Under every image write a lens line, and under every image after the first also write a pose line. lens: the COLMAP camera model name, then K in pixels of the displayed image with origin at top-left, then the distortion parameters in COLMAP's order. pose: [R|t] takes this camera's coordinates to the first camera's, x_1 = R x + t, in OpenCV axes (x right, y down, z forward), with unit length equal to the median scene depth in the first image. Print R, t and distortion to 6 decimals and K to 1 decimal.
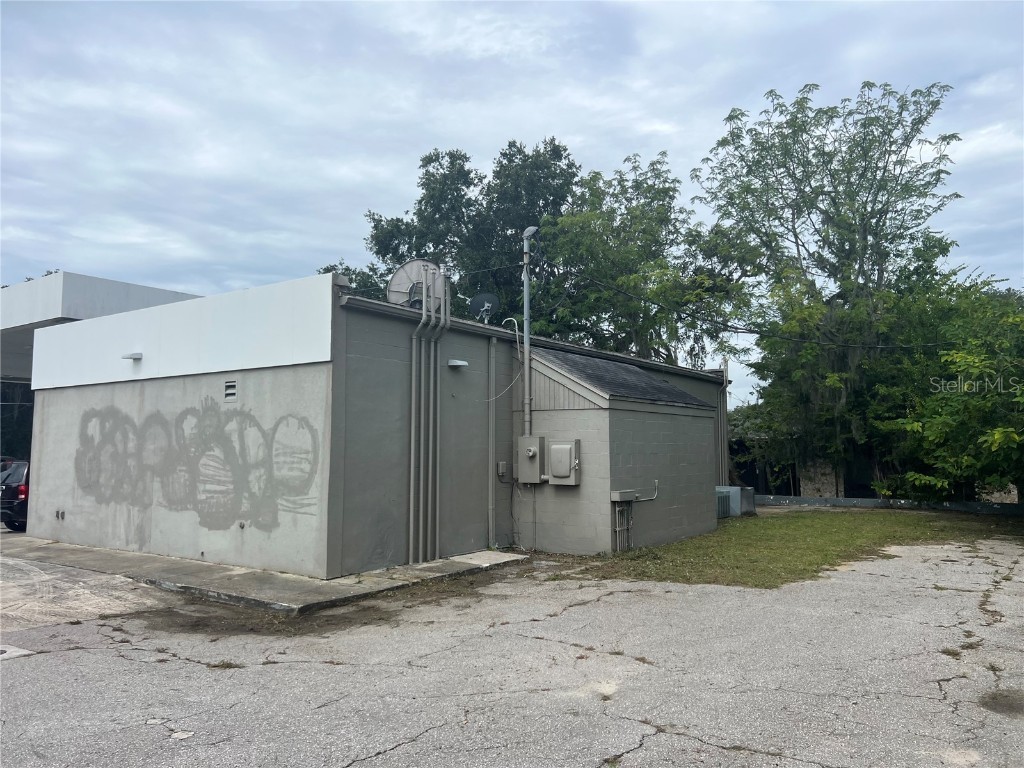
lens RADIAL K [[780.6, 0, 514.6], [0, 780.6, 387.8], [0, 0, 1]] dist [0.054693, -0.057453]
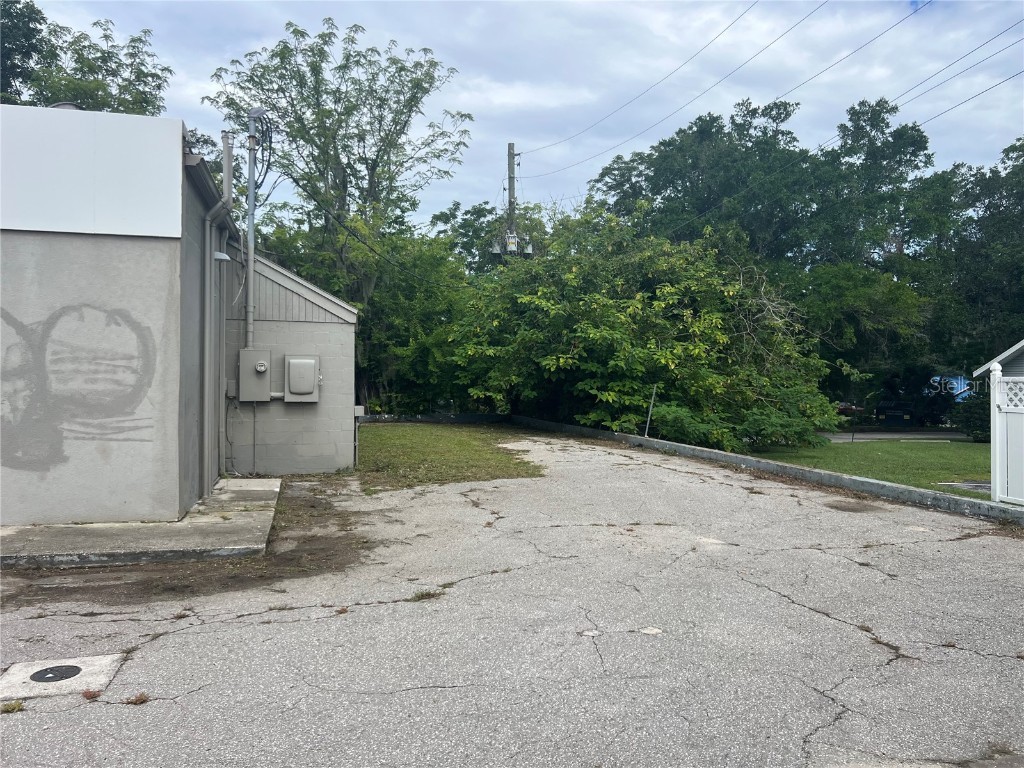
lens RADIAL K [[780.6, 0, 514.6], [0, 780.6, 387.8], [0, 0, 1]] dist [0.054693, -0.057453]
pose [[0.642076, -0.001988, 0.766638, -0.583420], [-0.067408, 0.995977, 0.059039, 0.041046], [-0.763671, -0.089585, 0.639359, 0.241125]]
